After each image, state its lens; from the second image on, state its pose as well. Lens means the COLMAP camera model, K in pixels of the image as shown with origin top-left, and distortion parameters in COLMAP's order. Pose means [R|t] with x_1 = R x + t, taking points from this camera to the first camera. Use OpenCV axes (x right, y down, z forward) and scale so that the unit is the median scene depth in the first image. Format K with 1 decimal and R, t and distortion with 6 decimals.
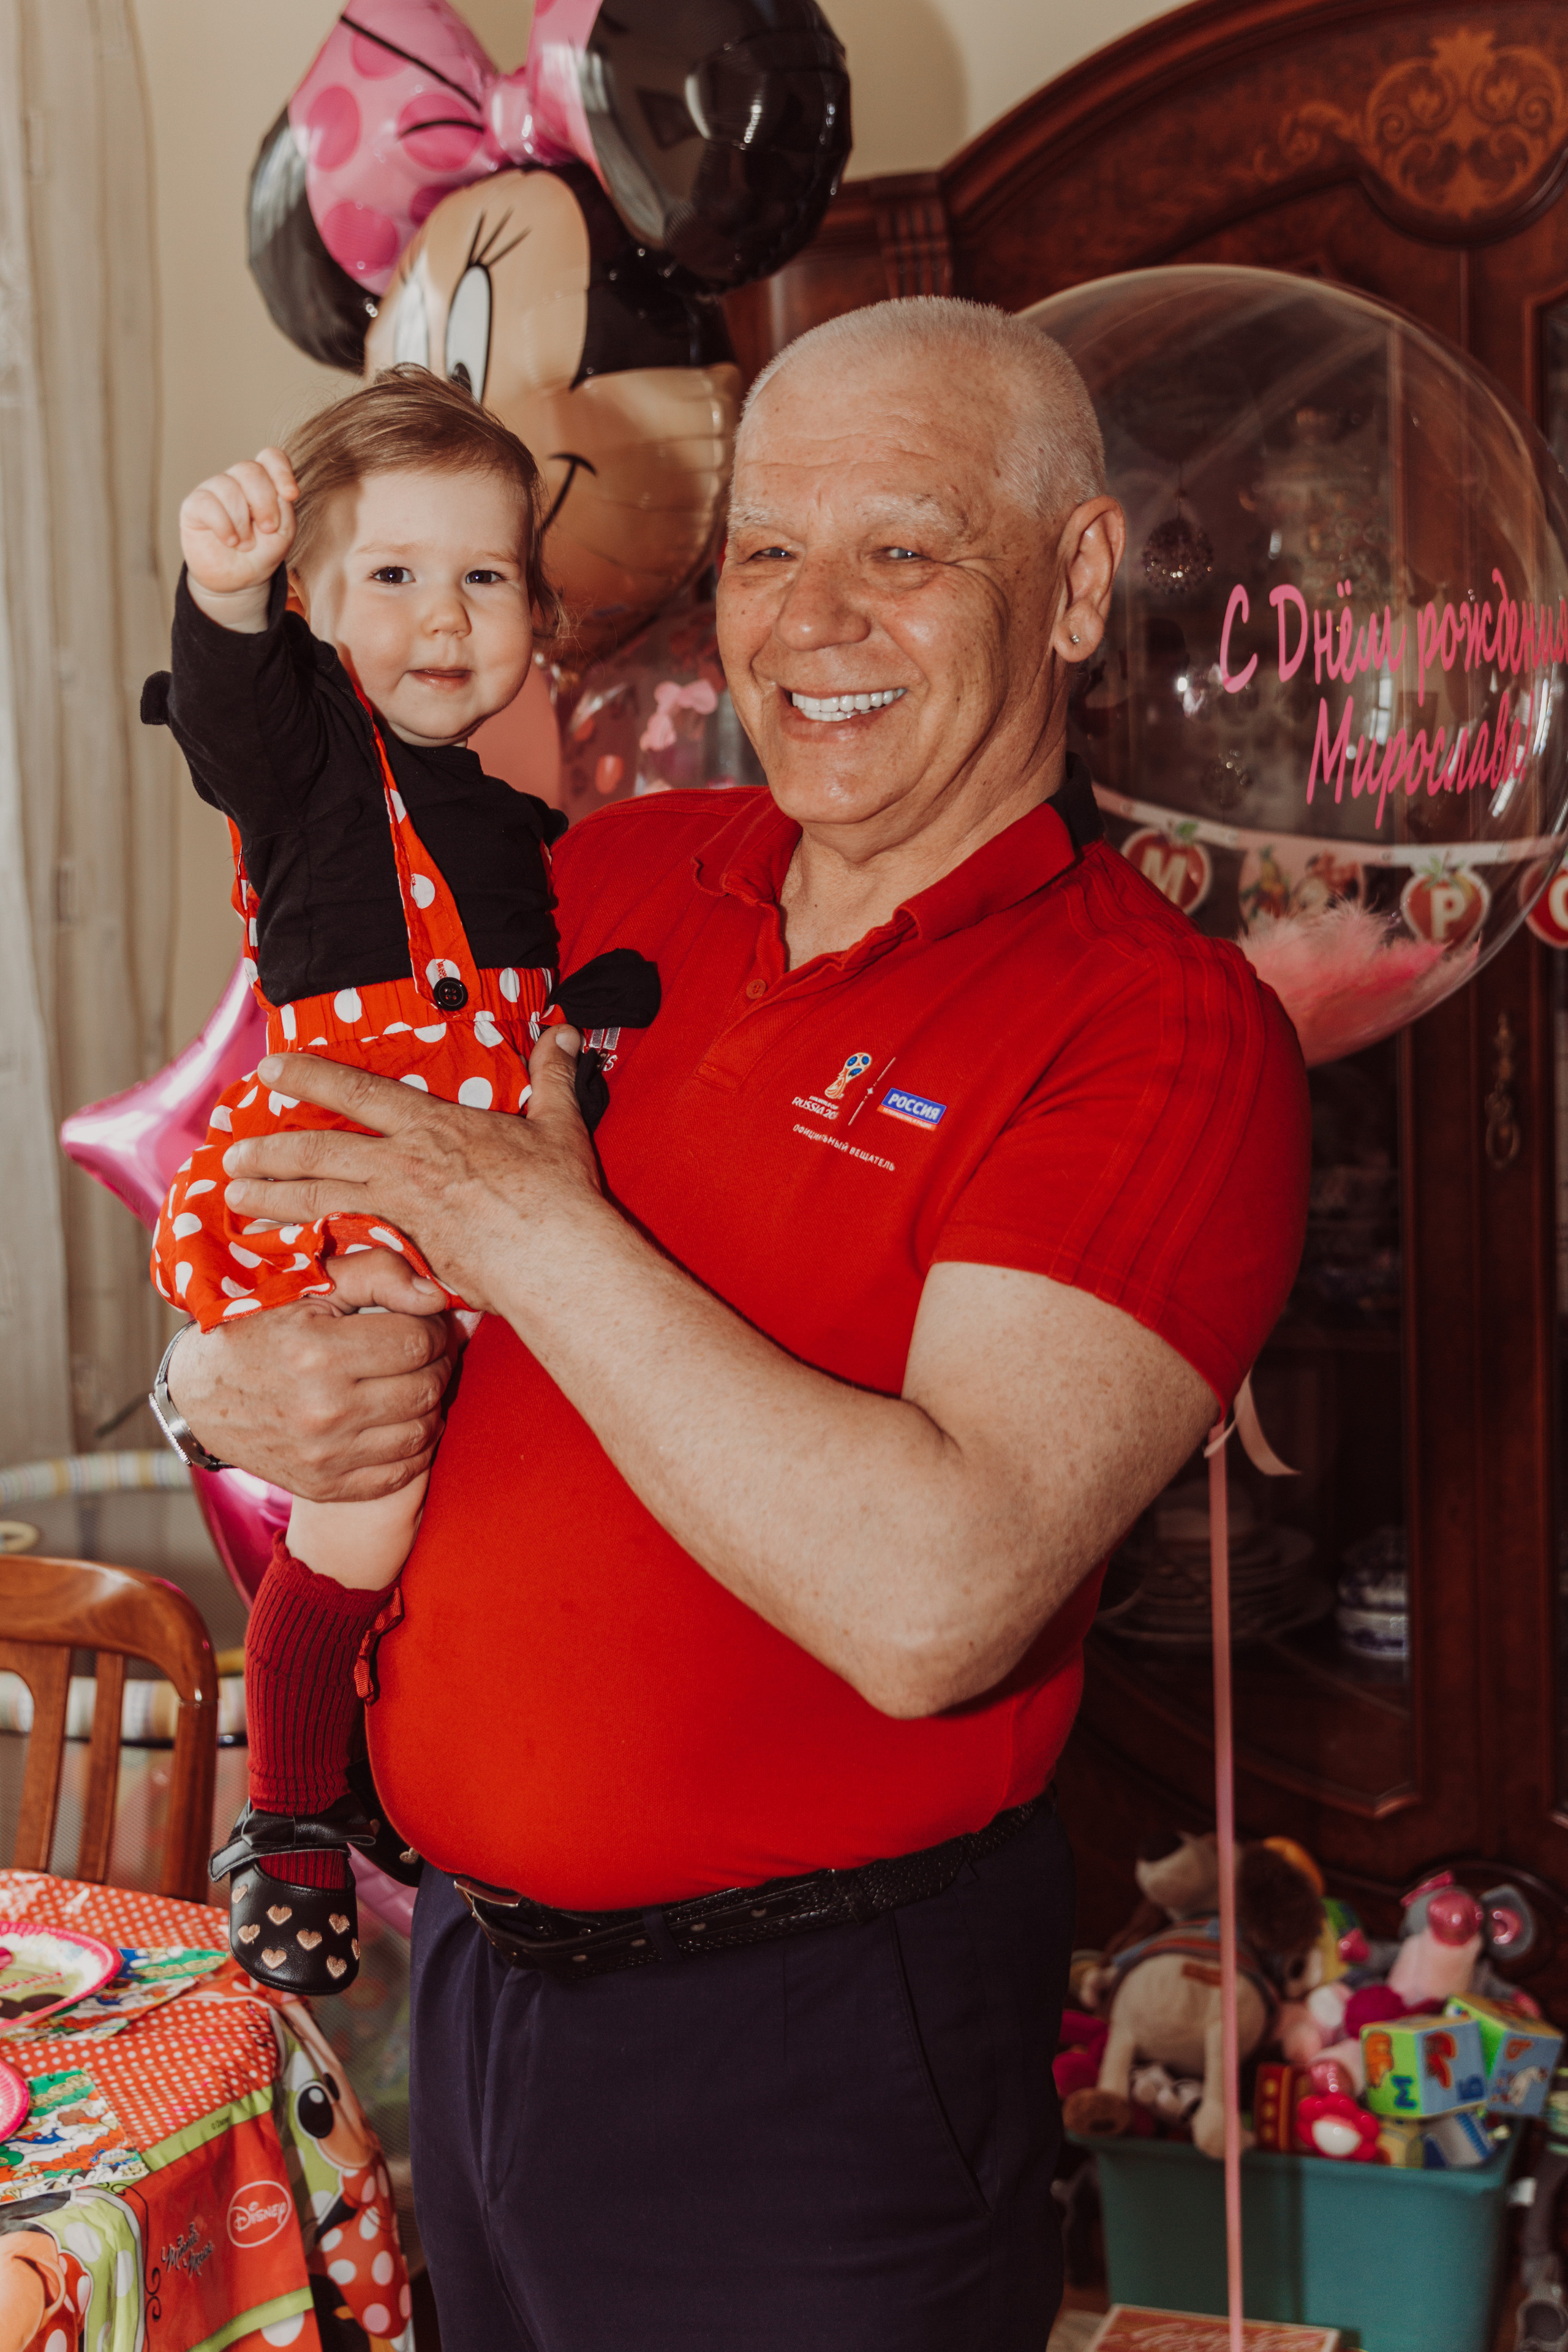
lens RADIAL K [[3268.2, 0, 794.0], [0, 3268.2, 1179.3], [0, 0, 1]] dist [0.019984, 0.000000]
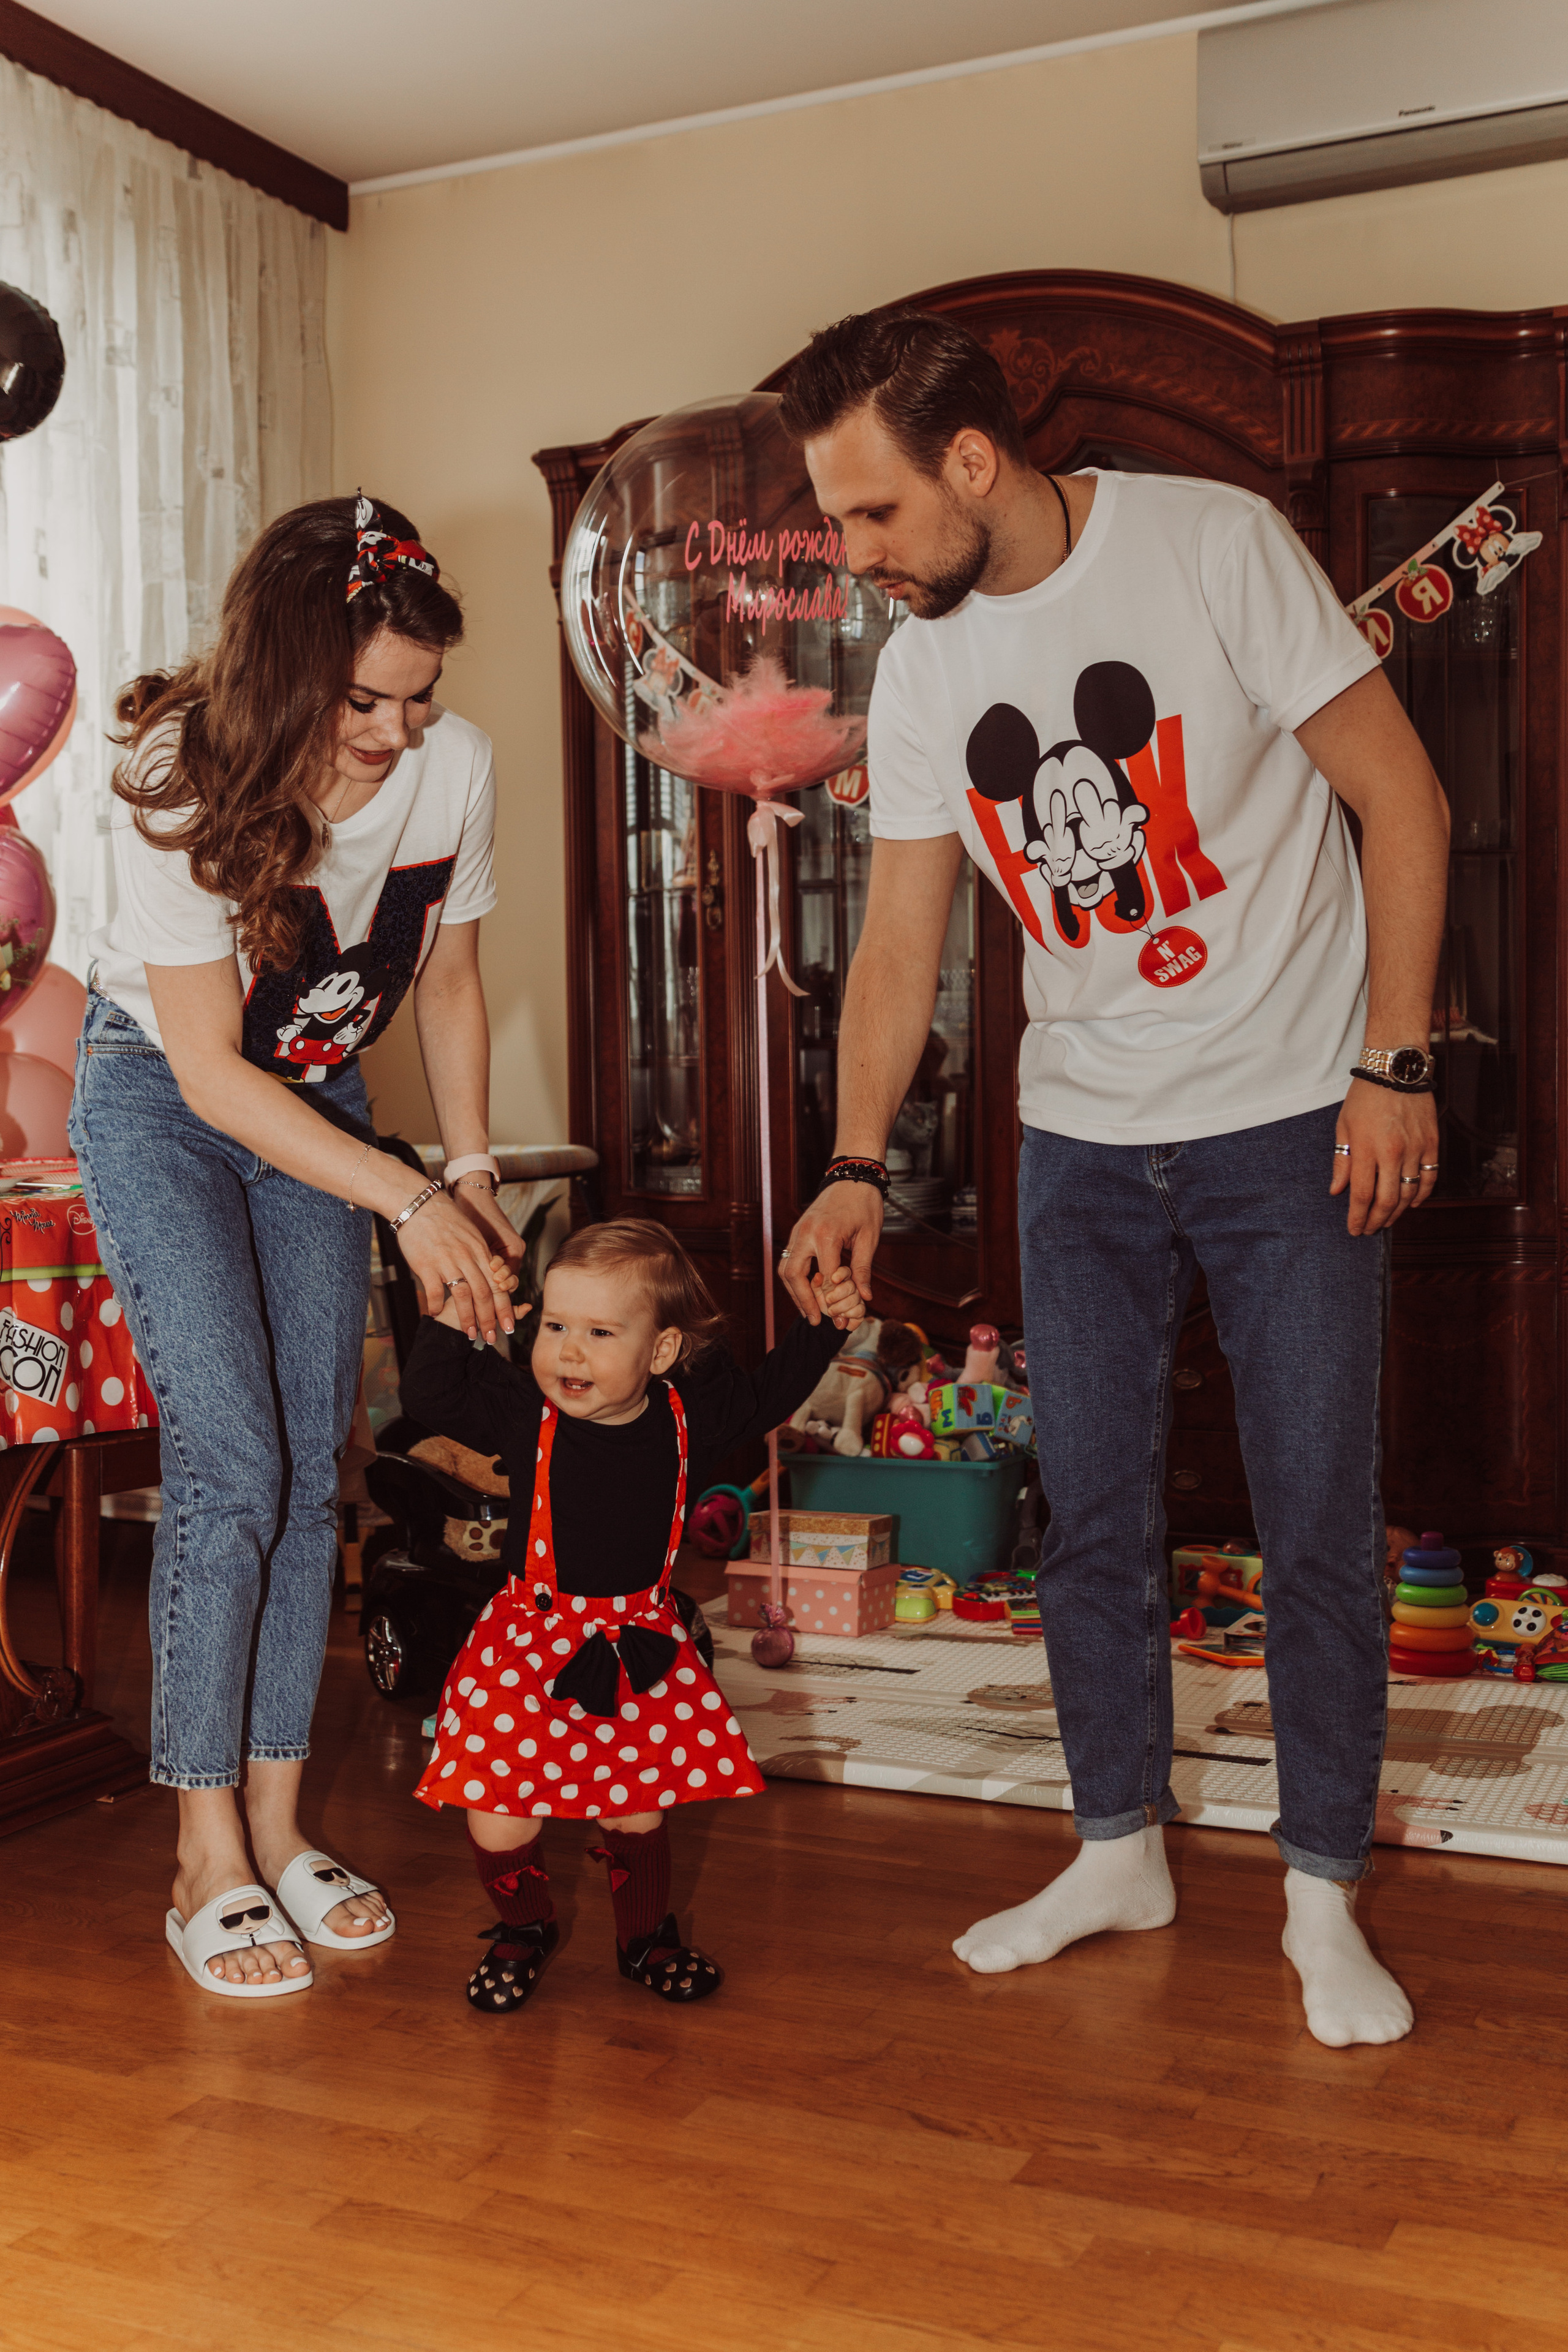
lens RADIAL K [[2562.7, 0, 776.5], [0, 2562.7, 1180.0], [0, 0, 1]] dist [0.012251, 0.000000]
pose [[0.998749, 0.024362, -0.043664, 0.146465], [-0.027824, 0.996366, -0.080503, 0.256928], [0.041544, 0.081618, 0.995798, -0.432533]]
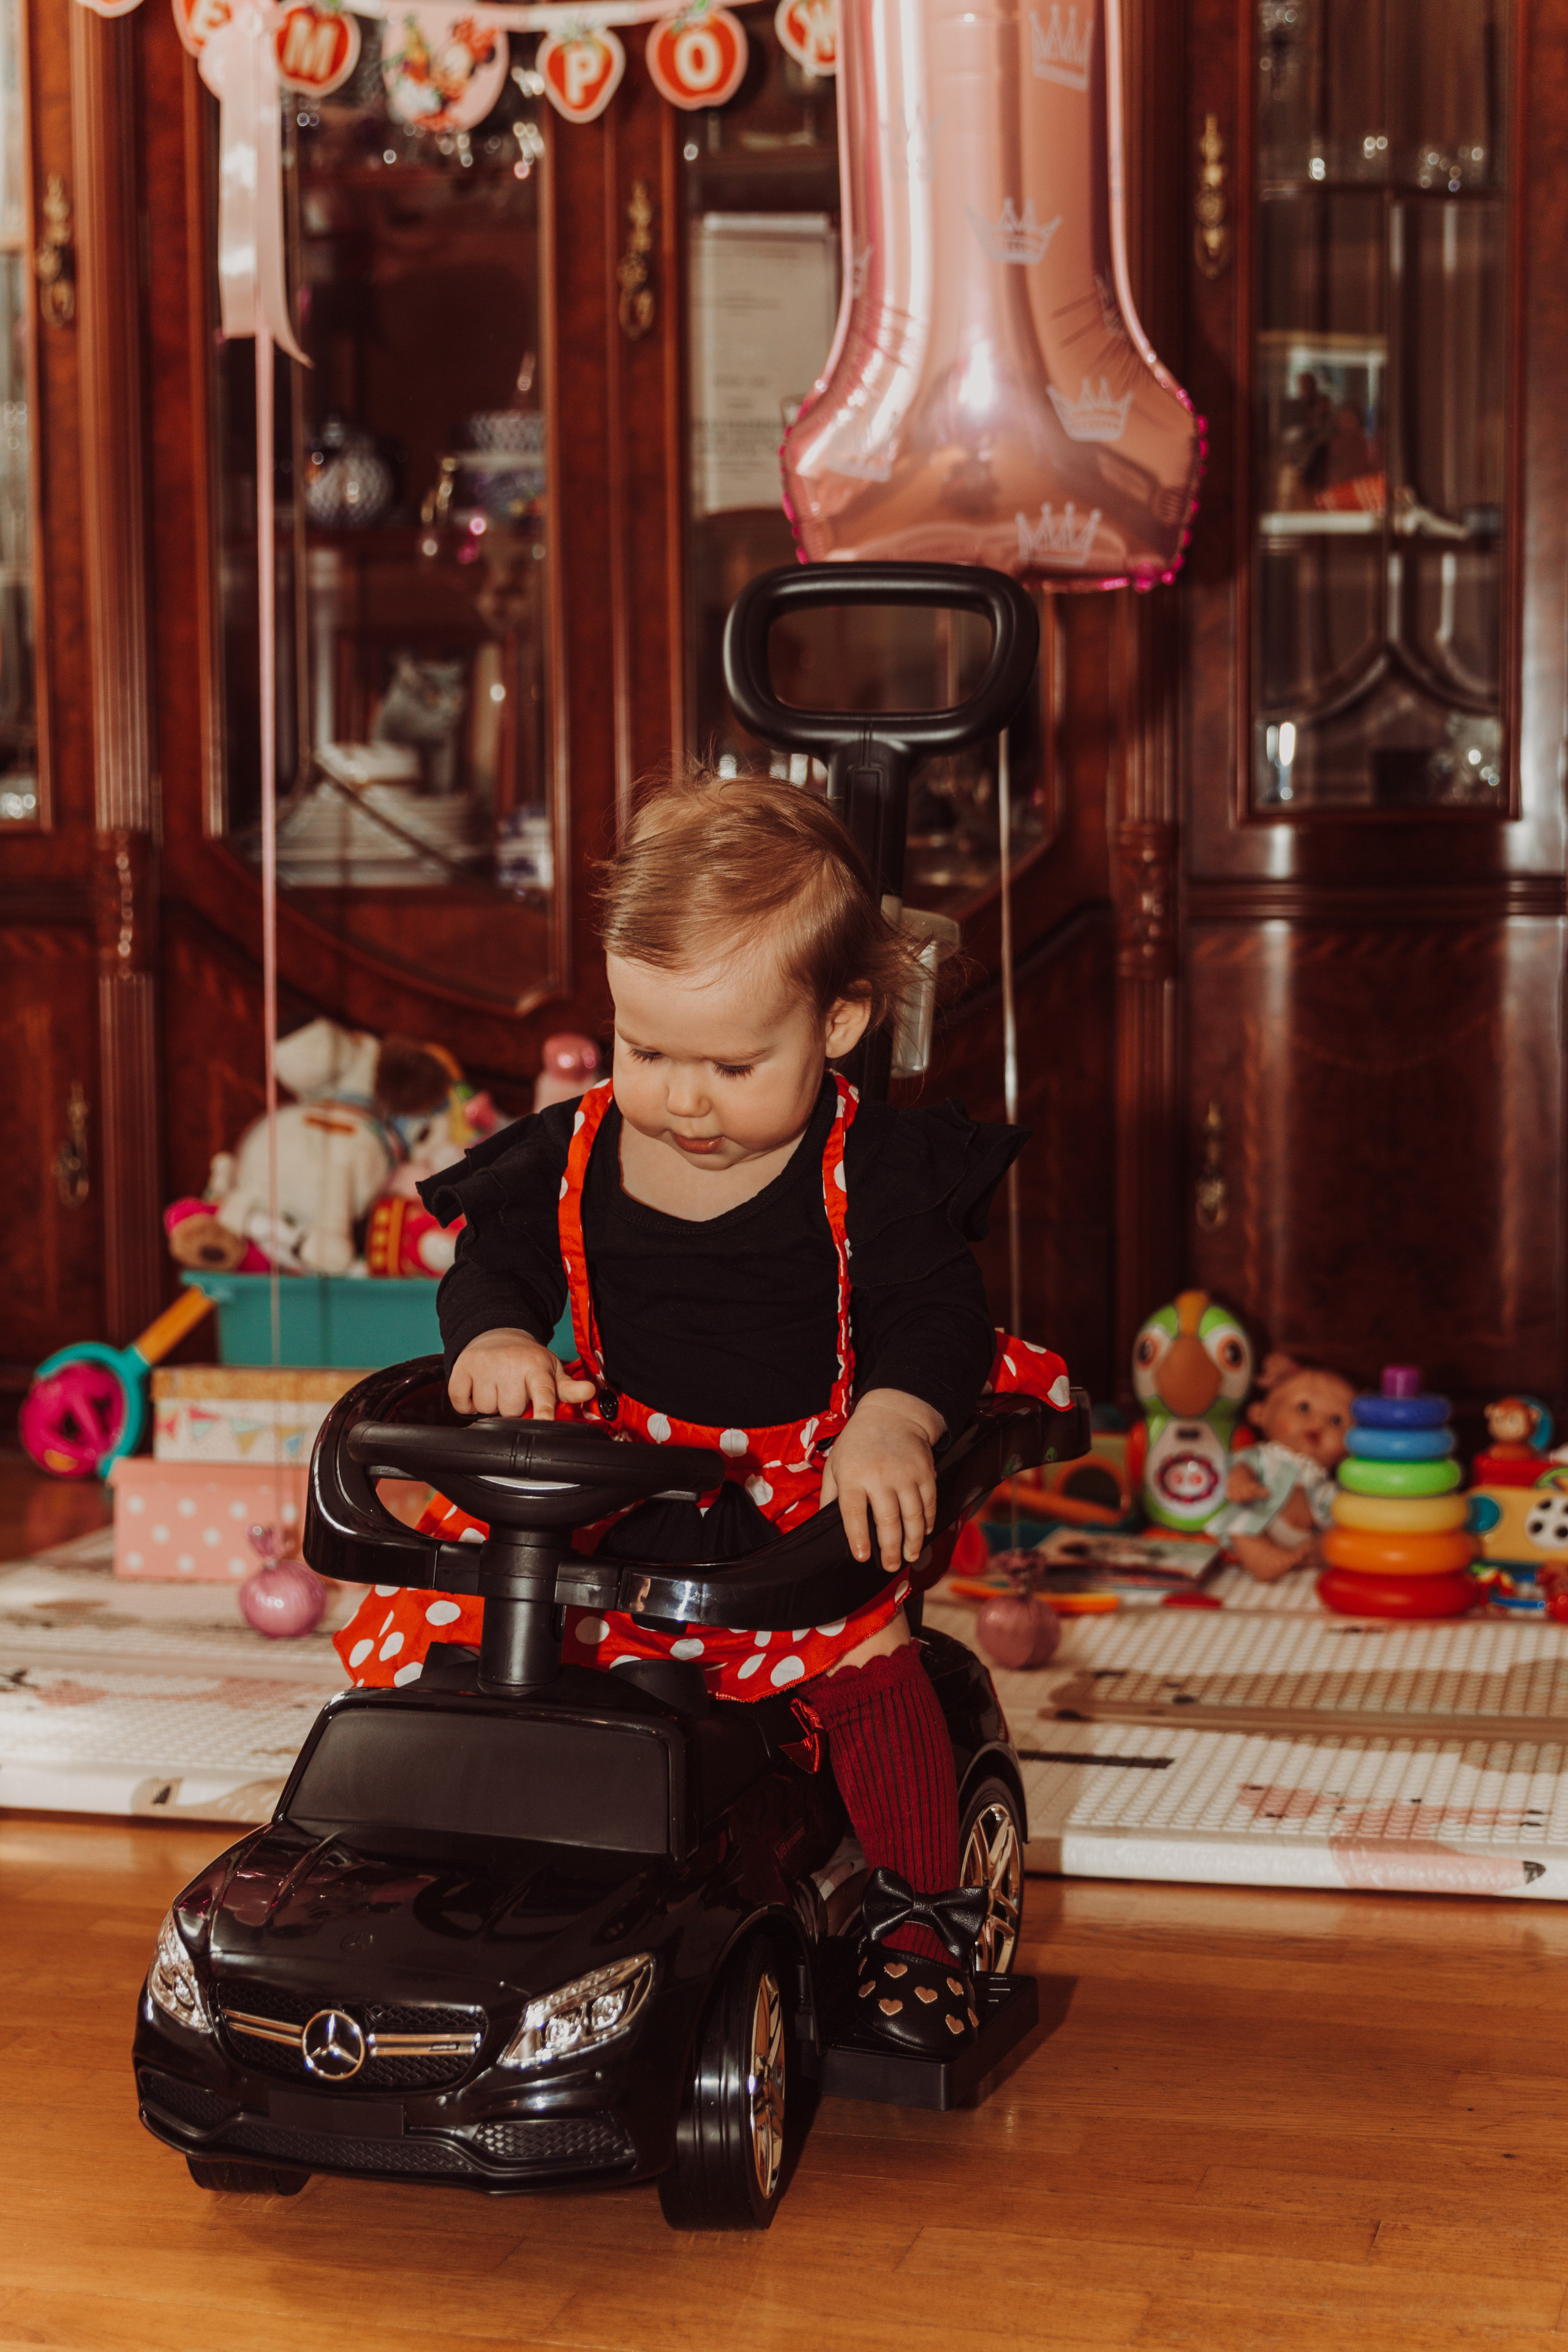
lens RADIAL K [[4007.0, 0, 766.8], [0, 4007.0, 1200.2], [0, 0, 1]] dist [0.007465, 0.000000]
pose [[0.991382, 0.017734, 0.129795, 0.102348], [-0.012938, 0.999205, -0.037699, 0.315094], [-0.130360, 0.035695, 0.990824, -0.226535]]
